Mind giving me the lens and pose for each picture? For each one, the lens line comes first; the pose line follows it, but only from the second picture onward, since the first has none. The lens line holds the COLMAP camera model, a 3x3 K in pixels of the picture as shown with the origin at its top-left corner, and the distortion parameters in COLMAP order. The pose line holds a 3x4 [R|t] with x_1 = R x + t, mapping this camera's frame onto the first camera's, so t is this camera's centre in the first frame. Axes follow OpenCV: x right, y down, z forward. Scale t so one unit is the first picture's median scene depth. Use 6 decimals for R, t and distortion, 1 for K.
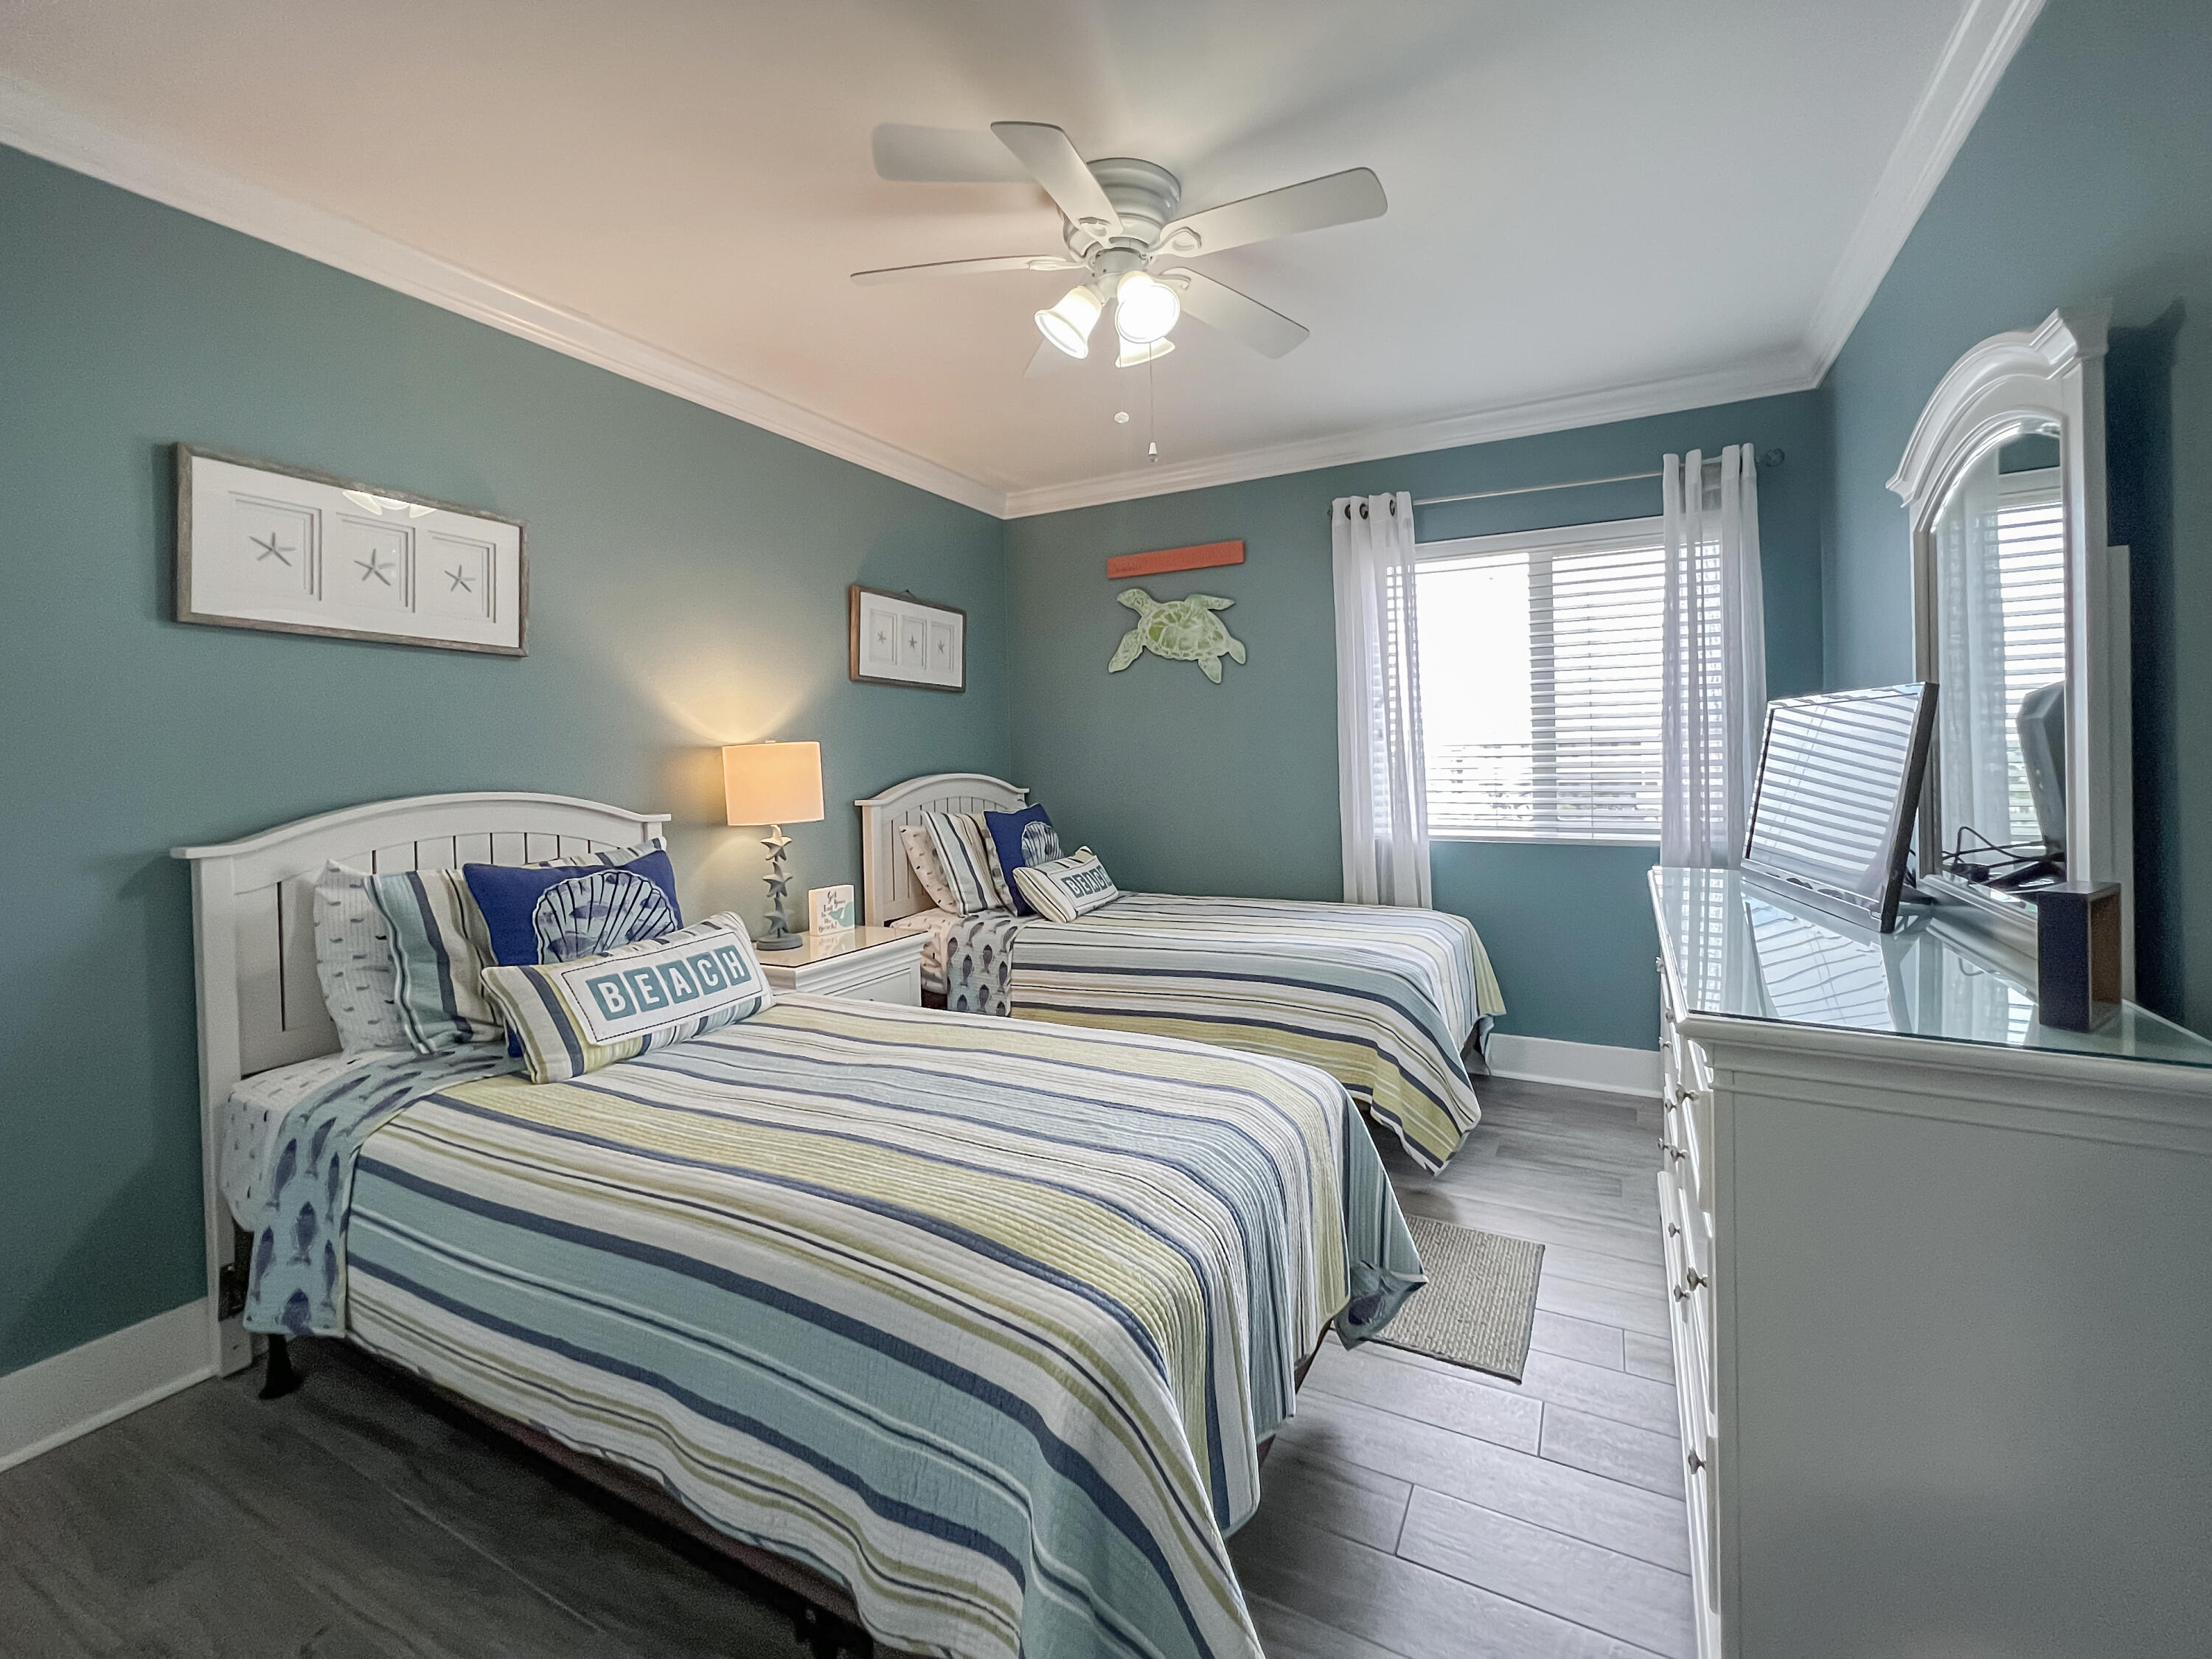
lens RADIAL K [[888.4, 0, 1100.8], [0, 888.4, 775.7], [0, 0, 1]] dist [-0.001740, 0.000868]
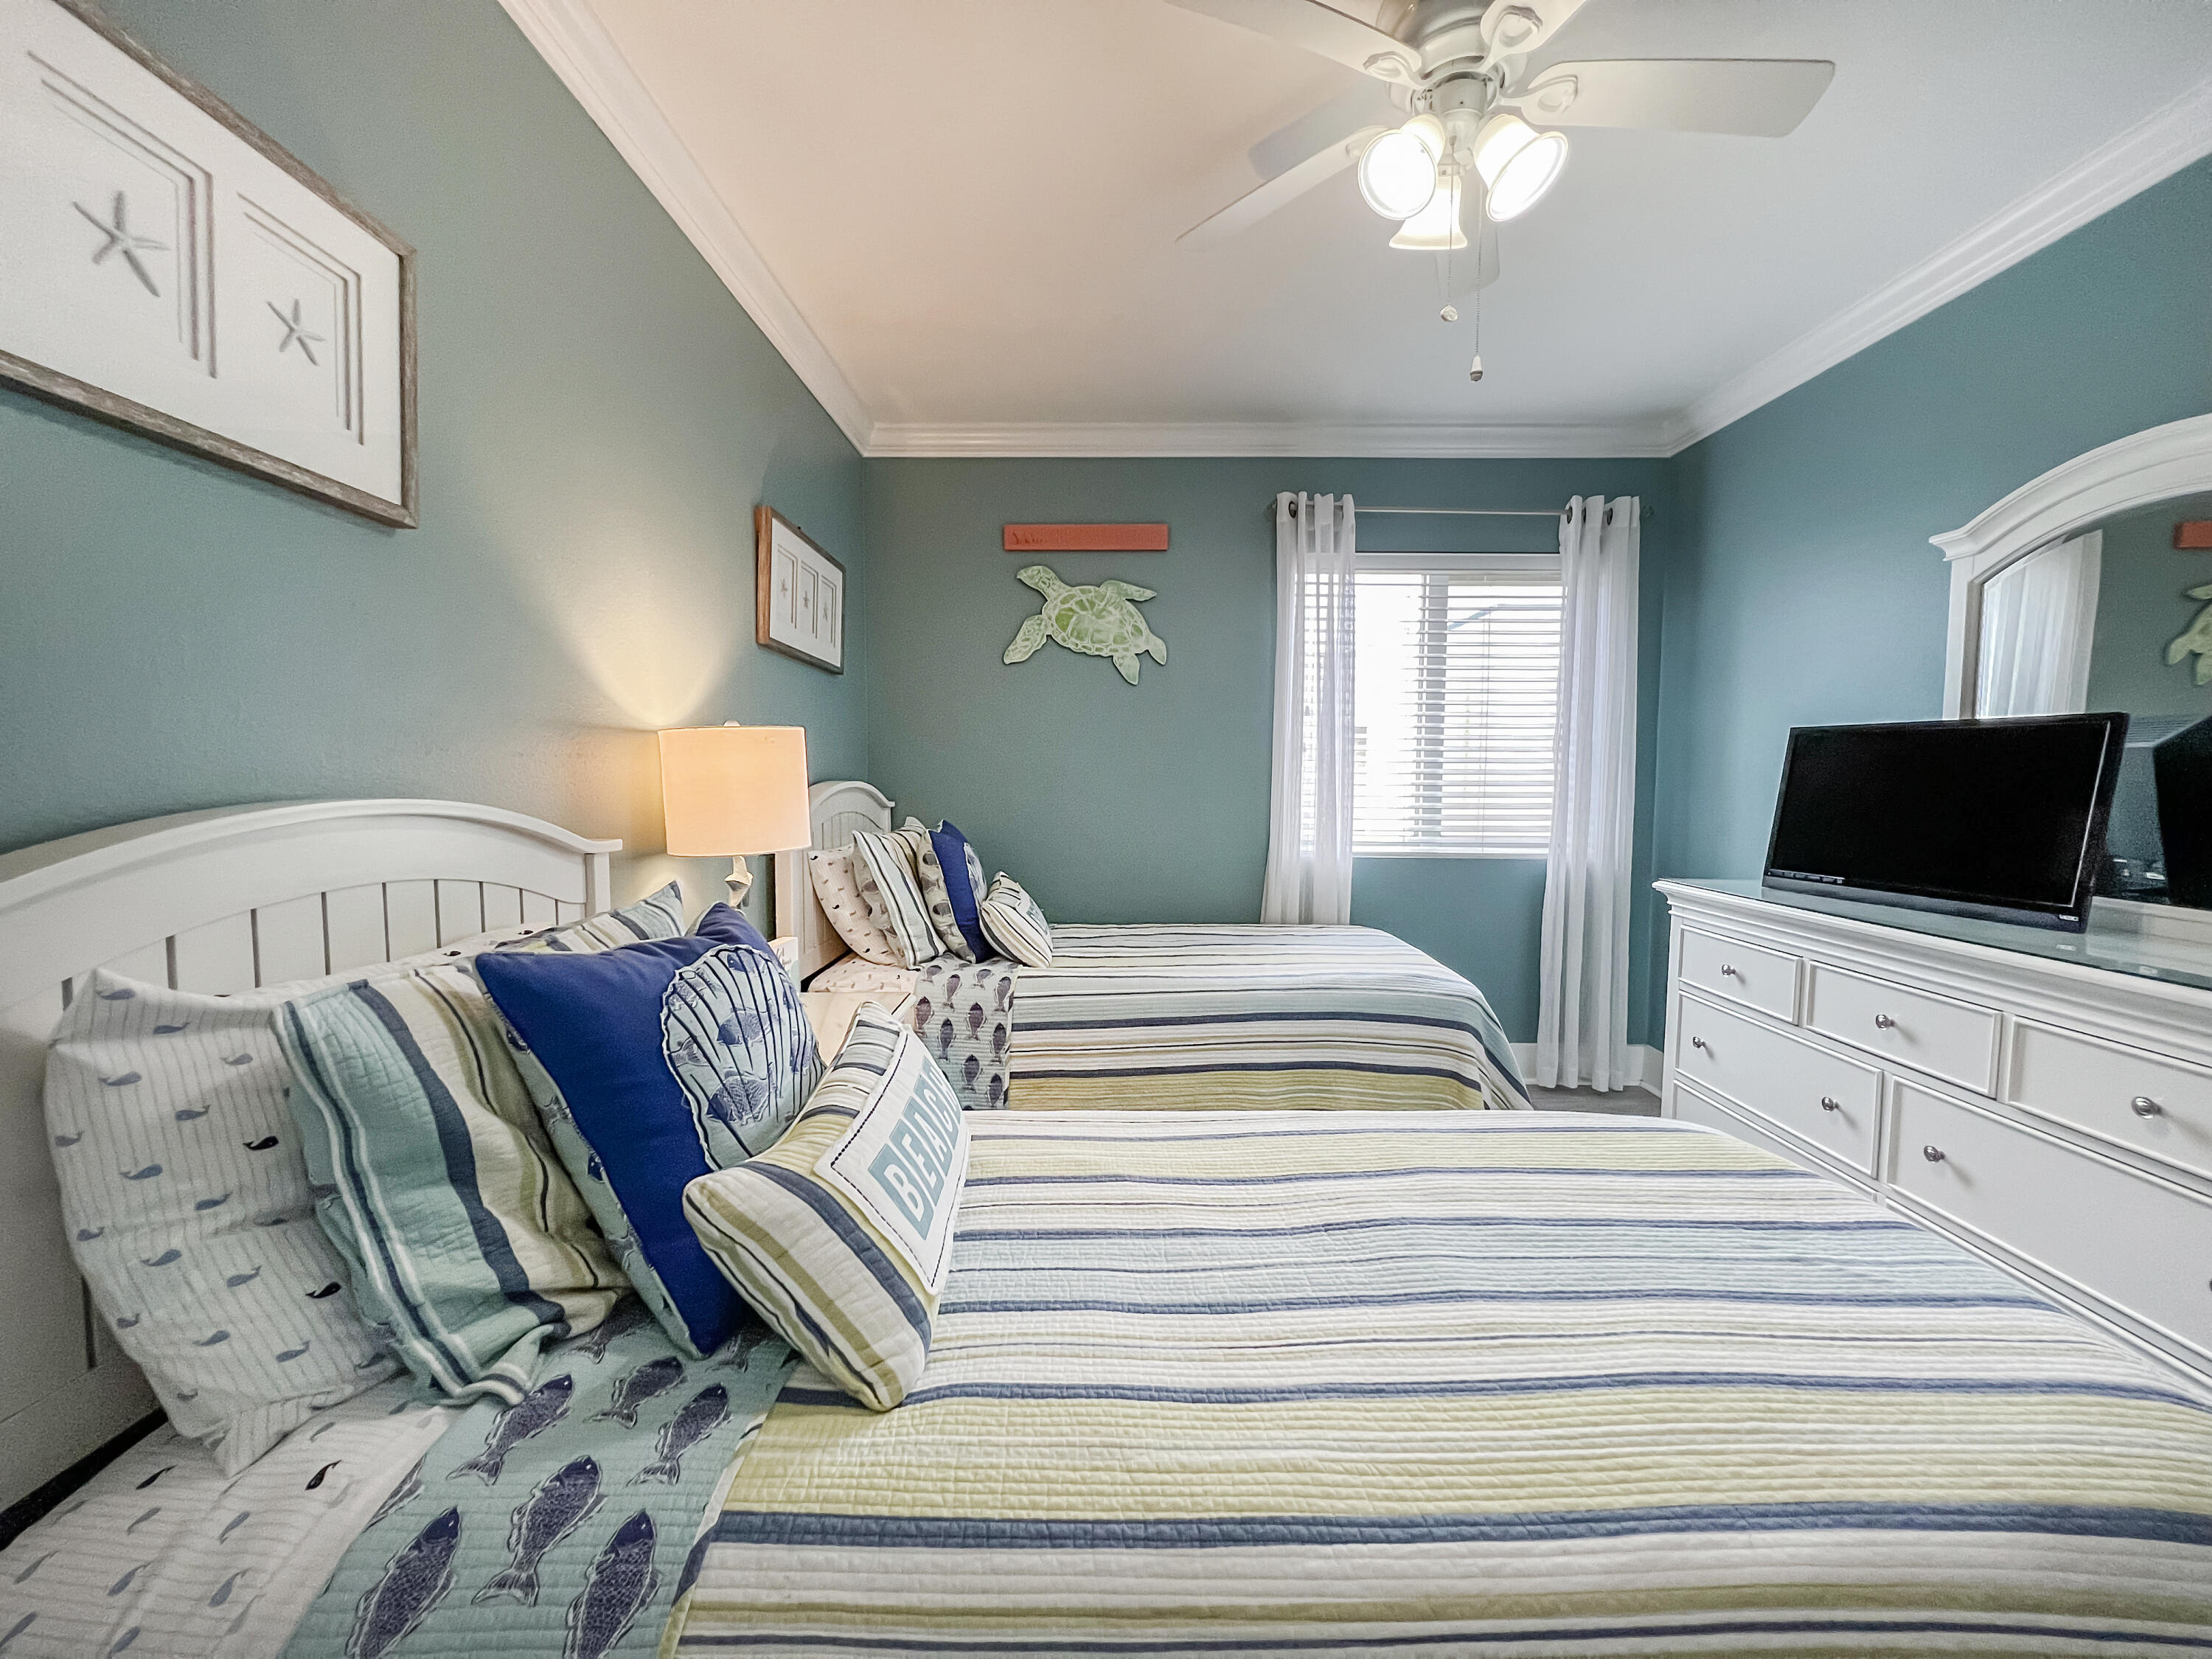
lens RADIAL K [[888.4, 0, 1090.9], [0, 888.4, 835.6], [0, 0, 1]] dist [-0.001740, 0.000868]
pose [[0.901475, -0.008678, 0.432745, -0.366373], [-0.012458, 0.998865, 0.045981, 0.007714], [-0.432653, -0.046841, 0.900343, 0.266091]]
